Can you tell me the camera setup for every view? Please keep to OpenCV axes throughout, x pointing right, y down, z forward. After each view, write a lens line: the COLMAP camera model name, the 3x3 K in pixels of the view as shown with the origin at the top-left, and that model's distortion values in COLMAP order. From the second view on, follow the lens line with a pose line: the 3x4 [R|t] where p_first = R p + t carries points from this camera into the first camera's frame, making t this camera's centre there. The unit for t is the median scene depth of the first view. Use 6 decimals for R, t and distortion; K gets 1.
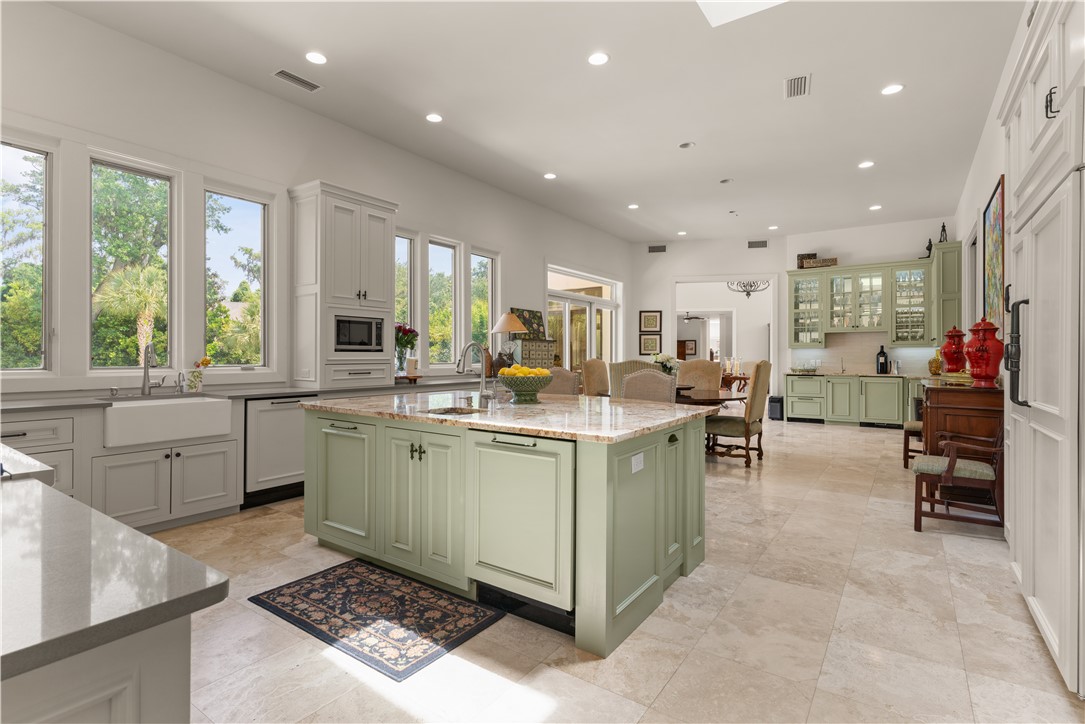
lens RADIAL K [[524.7, 0, 534.0], [0, 524.7, 354.4], [0, 0, 1]] dist [0.000538, 0.000127]
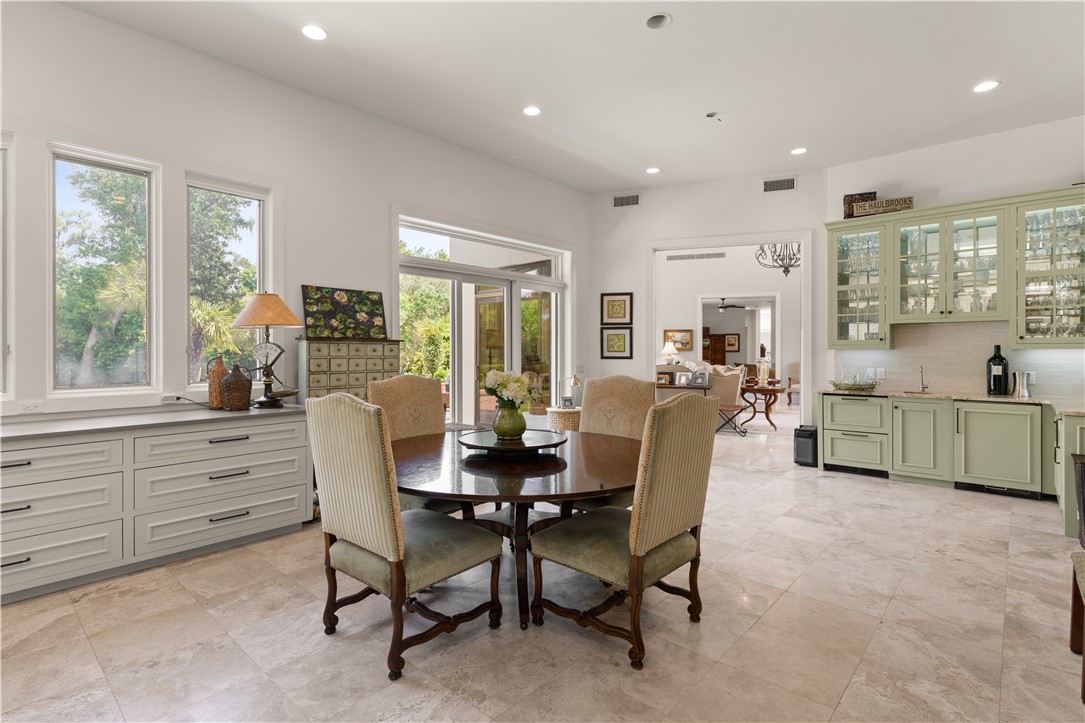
lens RADIAL K [[528.2, 0, 532.4], [0, 528.2, 348.8], [0, 0, 1]] dist [0.001559, 0.000282]
pose [[0.992281, -0.002418, -0.123988, 0.419496], [0.002608, 0.999996, 0.001371, -0.026541], [0.123984, -0.001684, 0.992283, 0.660377]]
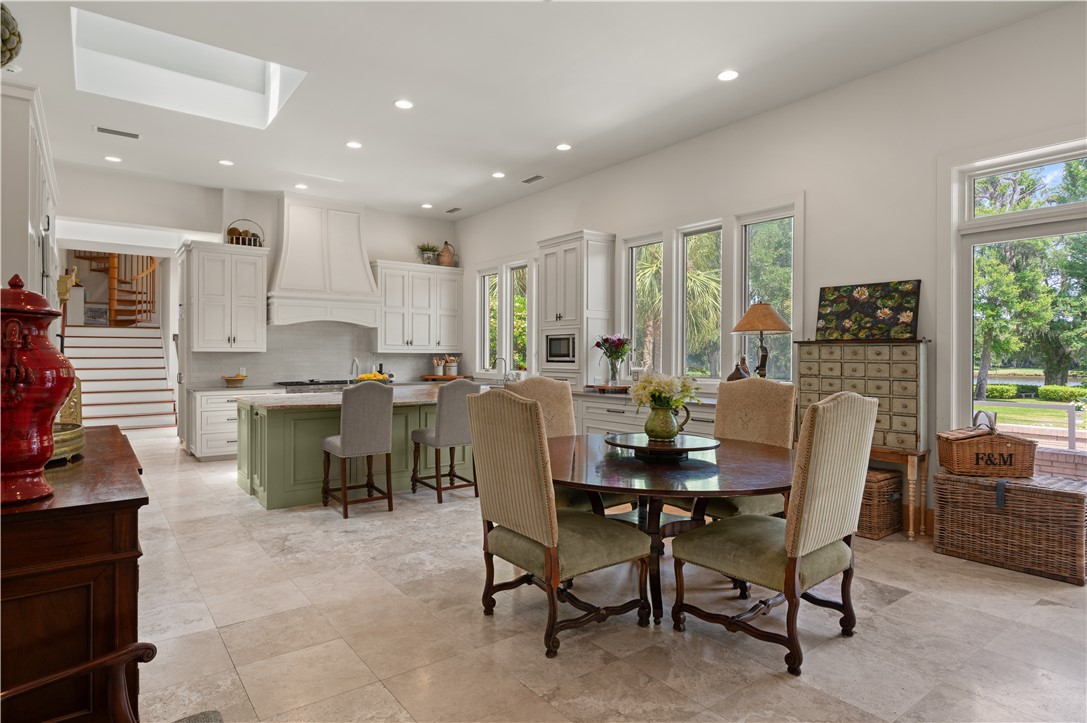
lens RADIAL K [[599.9, 0, 543.3], [0, 599.9, 353.0], [0, 0, 1]] dist [-0.001949, 0.000239]
pose [[-0.299699, -0.007227, -0.954007, 1.006042], [-0.002677, 0.999974, -0.006734, -0.016921], [0.954030, 0.000535, -0.299710, 1.337103]]
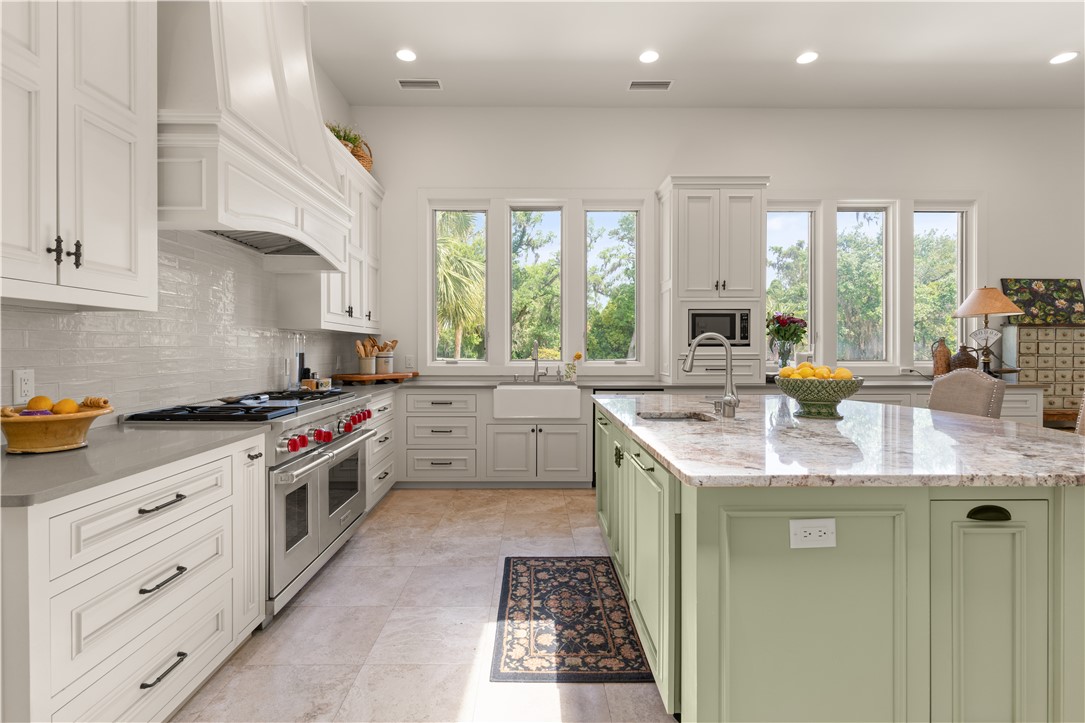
lens RADIAL K [[521.1, 0, 537.5], [0, 521.1, 351.8], [0, 0, 1]] dist [0.001853, 0.000885]
pose [[0.586525, 0.000301, -0.809931, 0.220523], [0.003355, 0.999990, 0.002802, 0.000938], [0.809925, -0.004361, 0.586518, 0.187015]]
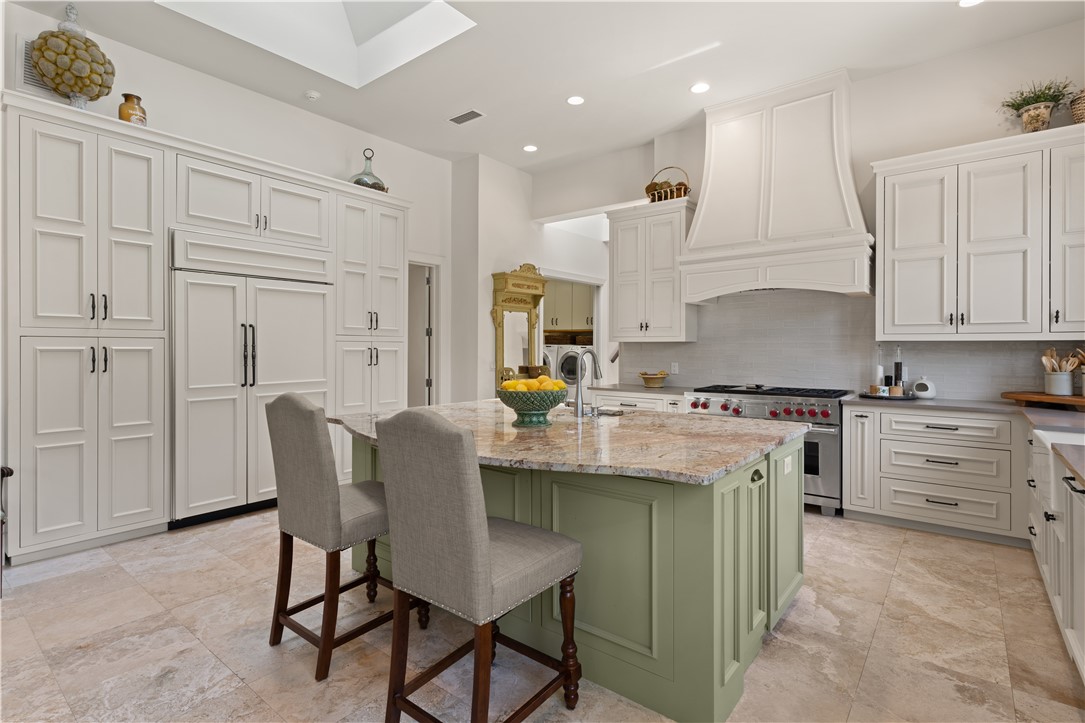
lens RADIAL K [[528.2, 0, 532.4], [0, 528.2, 348.8], [0, 0, 1]] dist [0.001559, 0.000282]
pose [[-0.997522, -0.006258, 0.070081, -0.047631], [-0.006150, 0.999980, 0.001753, -0.014909], [-0.070090, 0.001318, -0.997540, 1.189479]]
